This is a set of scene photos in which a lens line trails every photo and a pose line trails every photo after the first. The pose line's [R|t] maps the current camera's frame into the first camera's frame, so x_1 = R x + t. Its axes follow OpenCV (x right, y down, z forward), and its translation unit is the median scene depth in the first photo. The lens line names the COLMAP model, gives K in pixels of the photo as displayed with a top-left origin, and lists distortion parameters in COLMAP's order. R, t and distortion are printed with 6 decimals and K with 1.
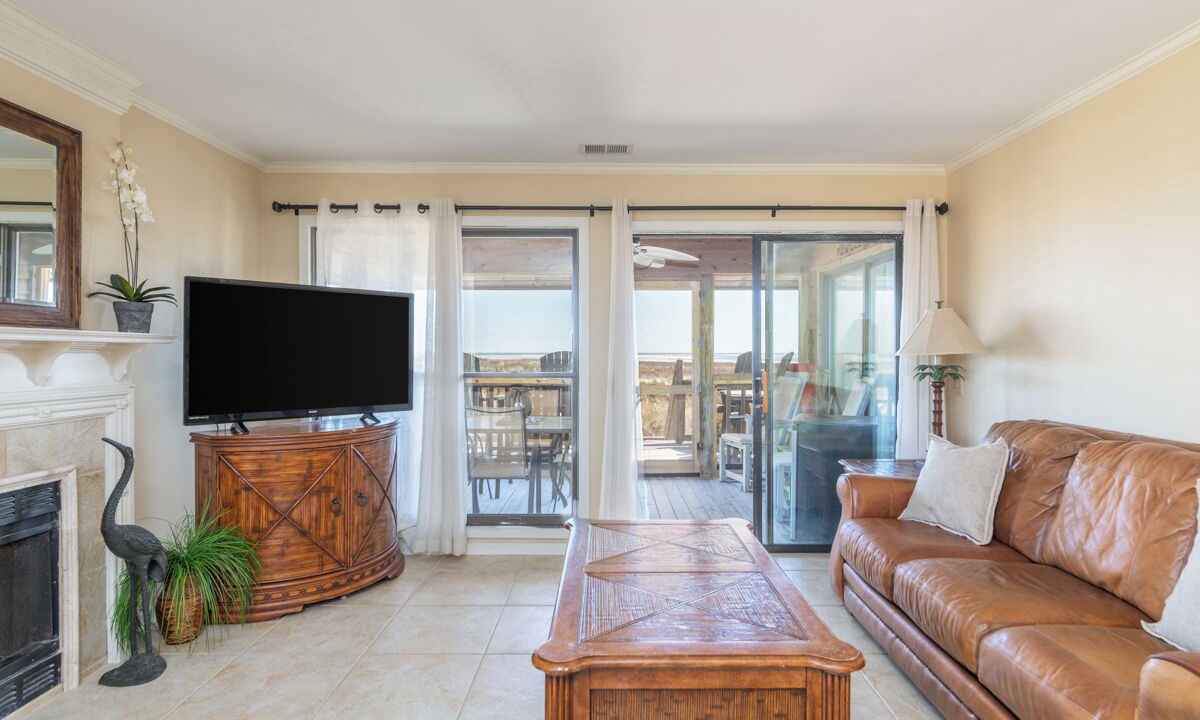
lens RADIAL K [[631.0, 0, 608.0], [0, 631.0, 362.1], [0, 0, 1]] dist [-0.007405, -0.000694]
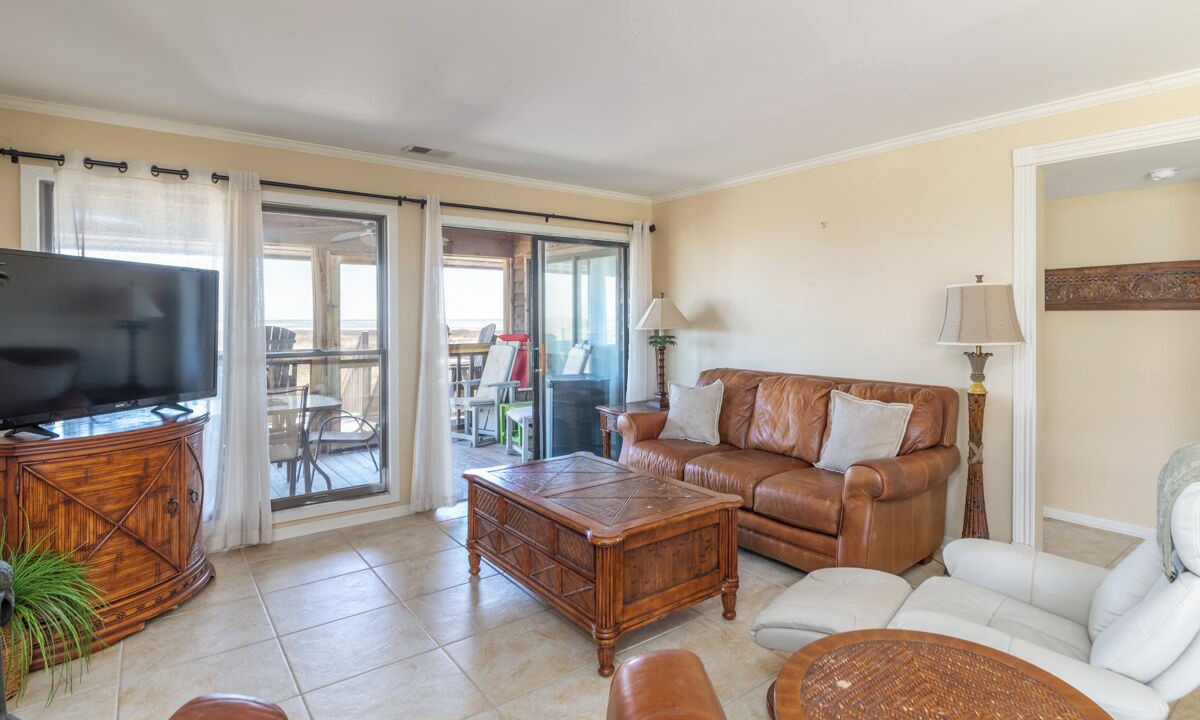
lens RADIAL K [[602.8, 0, 652.0], [0, 602.8, 325.0], [0, 0, 1]] dist [-0.017170, -0.001945]
pose [[0.774257, -0.010337, 0.632787, -0.456740], [0.014185, 0.999899, -0.001023, -0.022455], [-0.632713, 0.009768, 0.774325, -0.106234]]
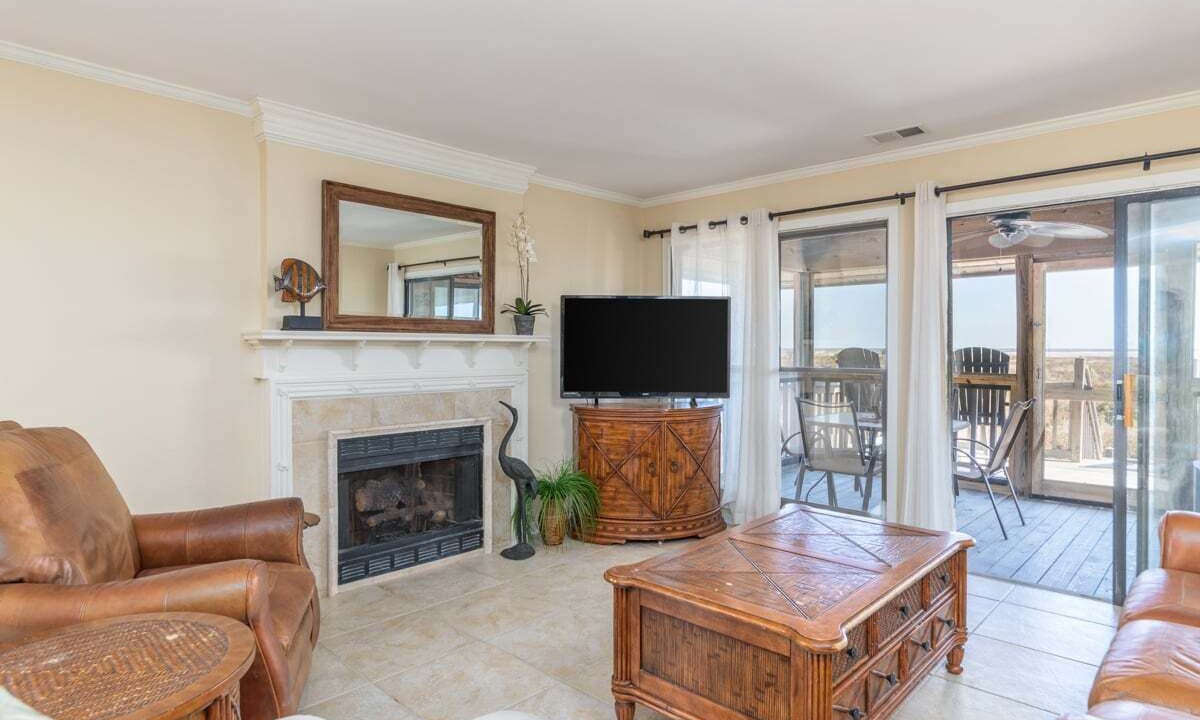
lens RADIAL K [[631.0, 0, 591.7], [0, 631.0, 362.9], [0, 0, 1]] dist [-0.007405, -0.000694]
pose [[0.724312, 0.015568, -0.689297, 0.370879], [-0.010778, 0.999879, 0.011258, 0.001842], [0.689388, -0.000725, 0.724392, -0.008022]]
